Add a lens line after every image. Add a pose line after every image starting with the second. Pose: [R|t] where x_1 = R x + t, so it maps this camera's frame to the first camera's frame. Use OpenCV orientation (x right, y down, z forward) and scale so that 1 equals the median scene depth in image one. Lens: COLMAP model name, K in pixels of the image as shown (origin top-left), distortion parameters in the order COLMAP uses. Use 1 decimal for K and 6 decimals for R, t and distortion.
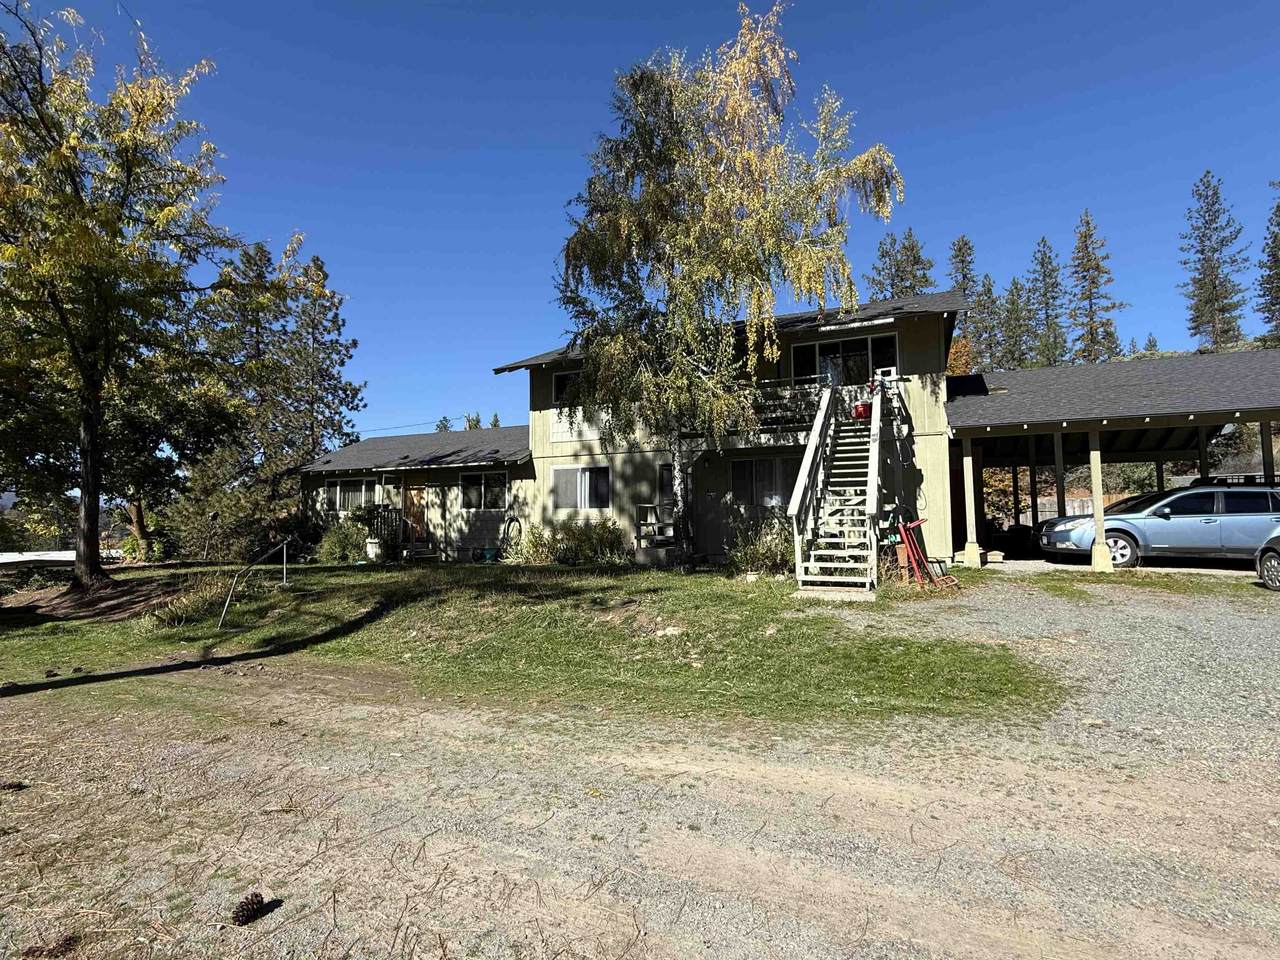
lens RADIAL K [[610.0, 0, 634.8], [0, 610.0, 480.6], [0, 0, 1]] dist [-0.000032, -0.000638]
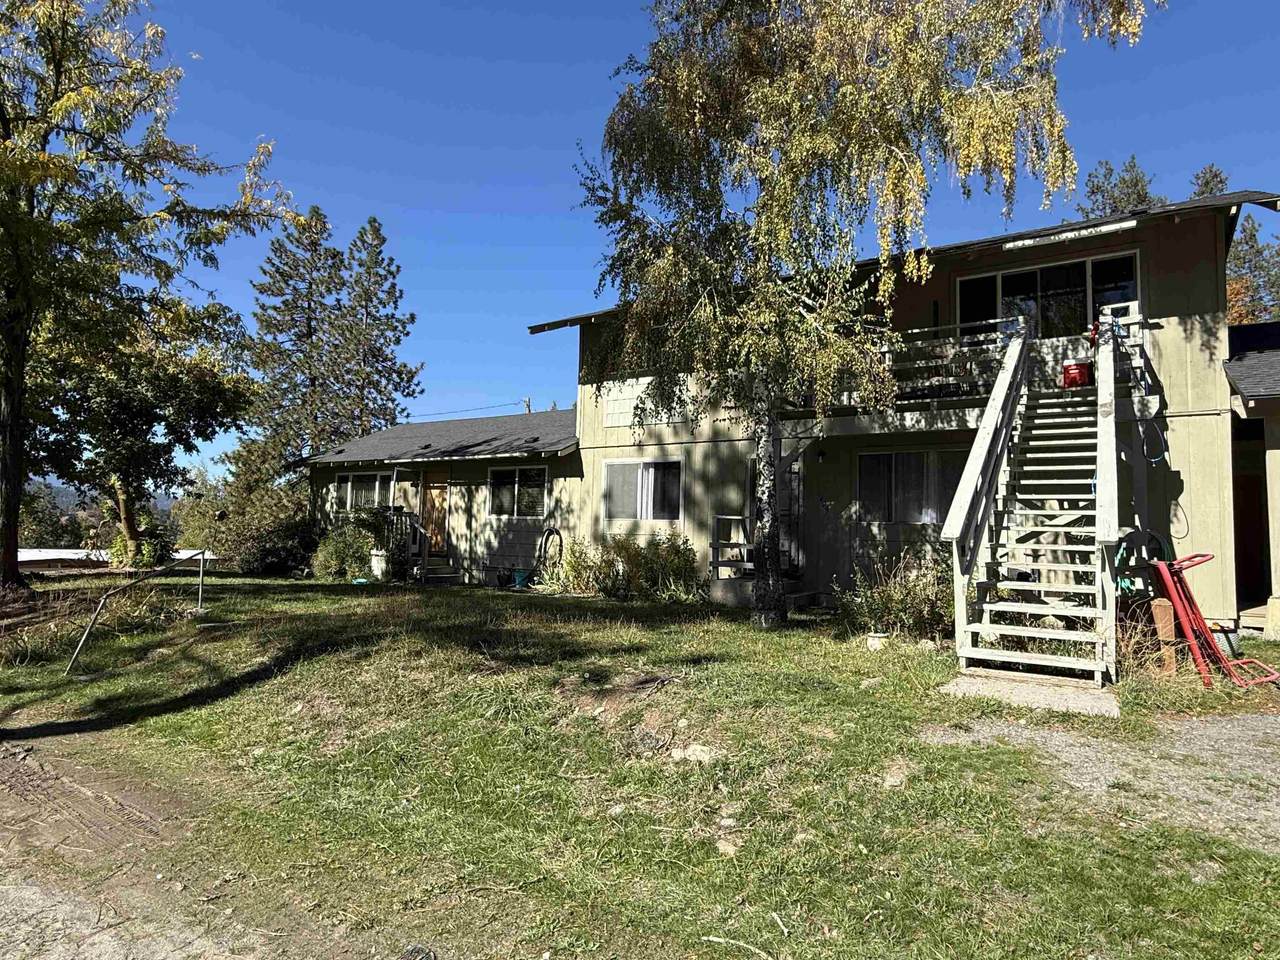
lens RADIAL K [[710.3, 0, 640.0], [0, 710.3, 480.0], [0, 0, 1]] dist [-0.000984, 0.001200]
pose [[0.985566, 0.022251, -0.167823, 0.055921], [-0.024751, 0.999611, -0.012820, 0.011602], [0.167473, 0.016789, 0.985734, 0.201886]]
